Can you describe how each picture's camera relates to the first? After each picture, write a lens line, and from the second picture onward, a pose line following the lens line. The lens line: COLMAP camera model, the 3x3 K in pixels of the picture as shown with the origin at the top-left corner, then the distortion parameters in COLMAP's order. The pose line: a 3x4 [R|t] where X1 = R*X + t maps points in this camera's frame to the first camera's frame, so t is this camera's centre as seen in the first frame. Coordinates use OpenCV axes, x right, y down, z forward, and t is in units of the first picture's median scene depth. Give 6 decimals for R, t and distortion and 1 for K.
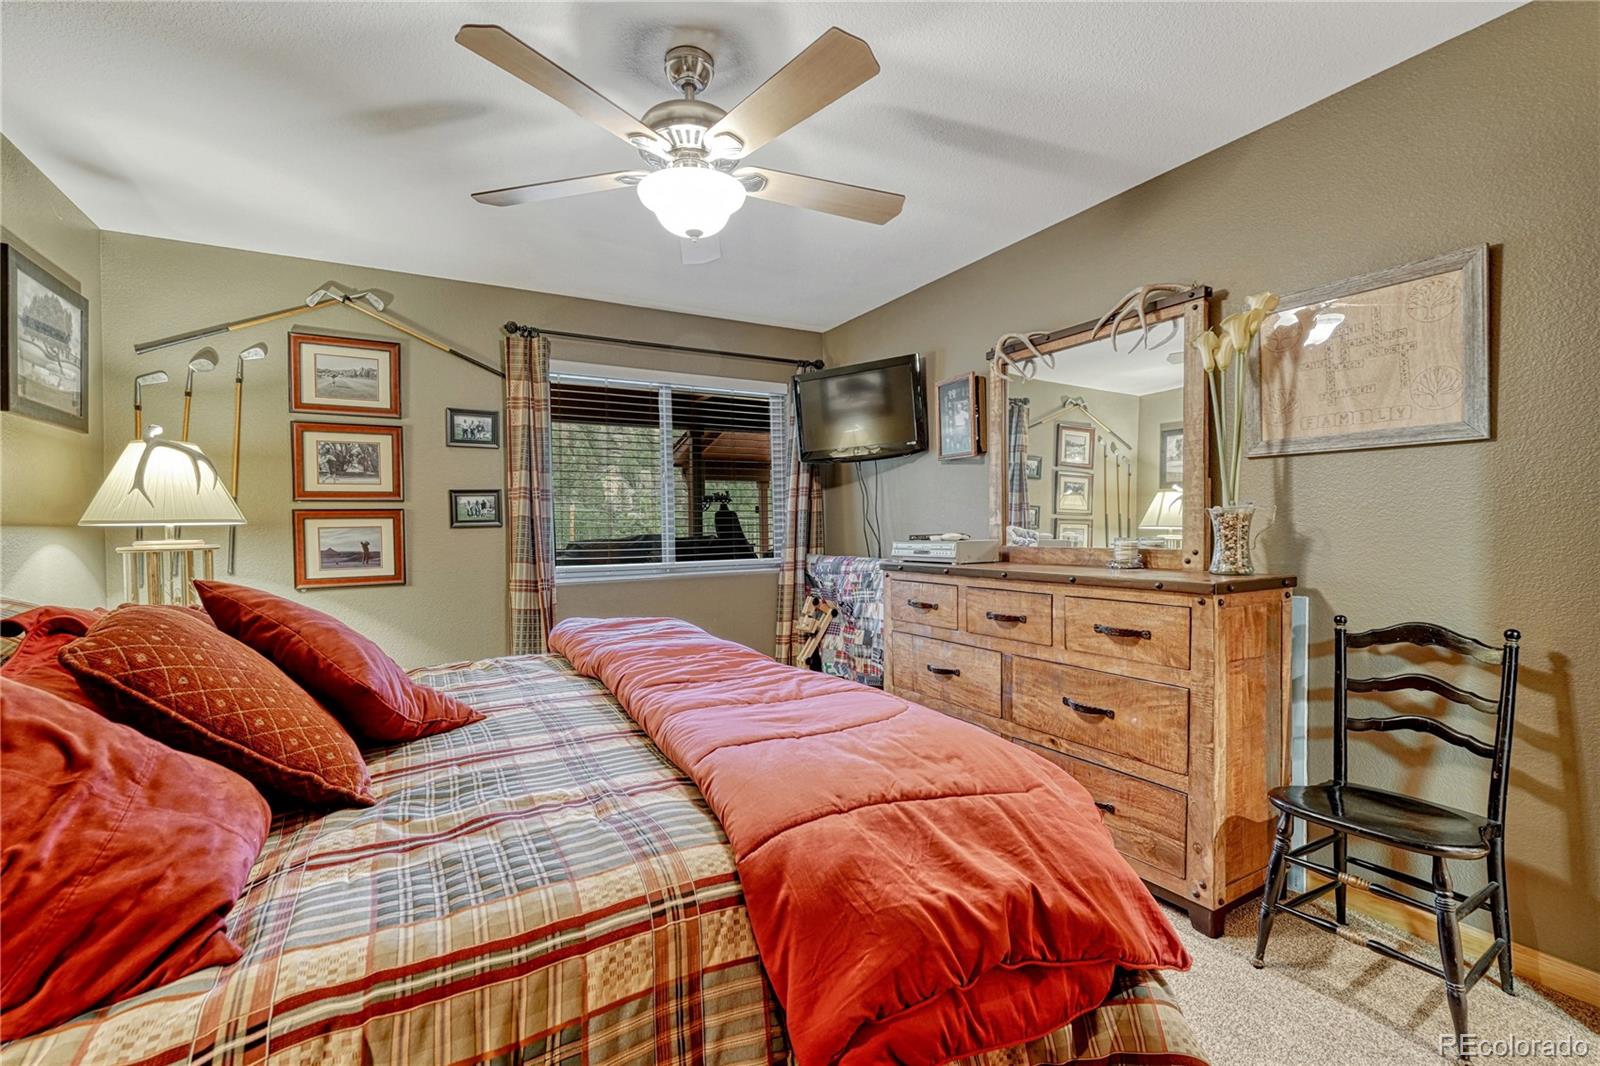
lens RADIAL K [[673.3, 0, 838.8], [0, 673.3, 531.0], [0, 0, 1]] dist [-0.008926, 0.002223]
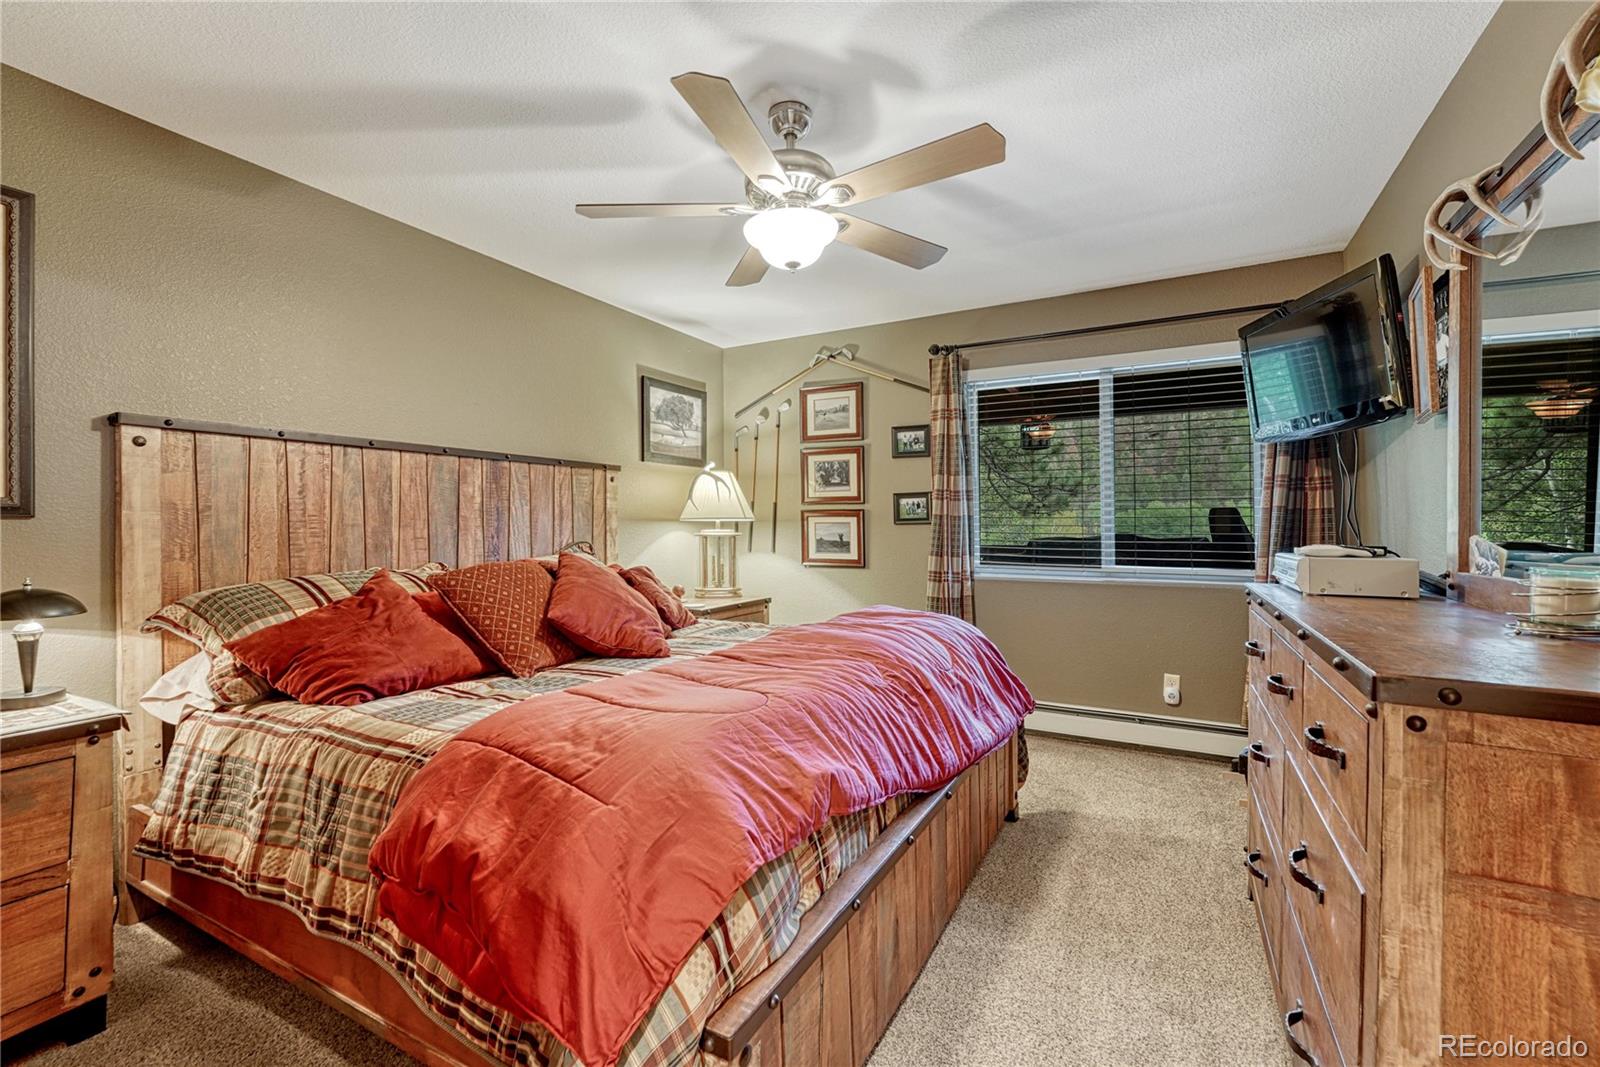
lens RADIAL K [[673.3, 0, 805.5], [0, 673.3, 527.8], [0, 0, 1]] dist [-0.008926, 0.002223]
pose [[0.512240, 0.018455, -0.858644, 0.416662], [-0.016277, 0.999798, 0.011778, -0.010944], [0.858688, 0.007943, 0.512437, 0.244810]]
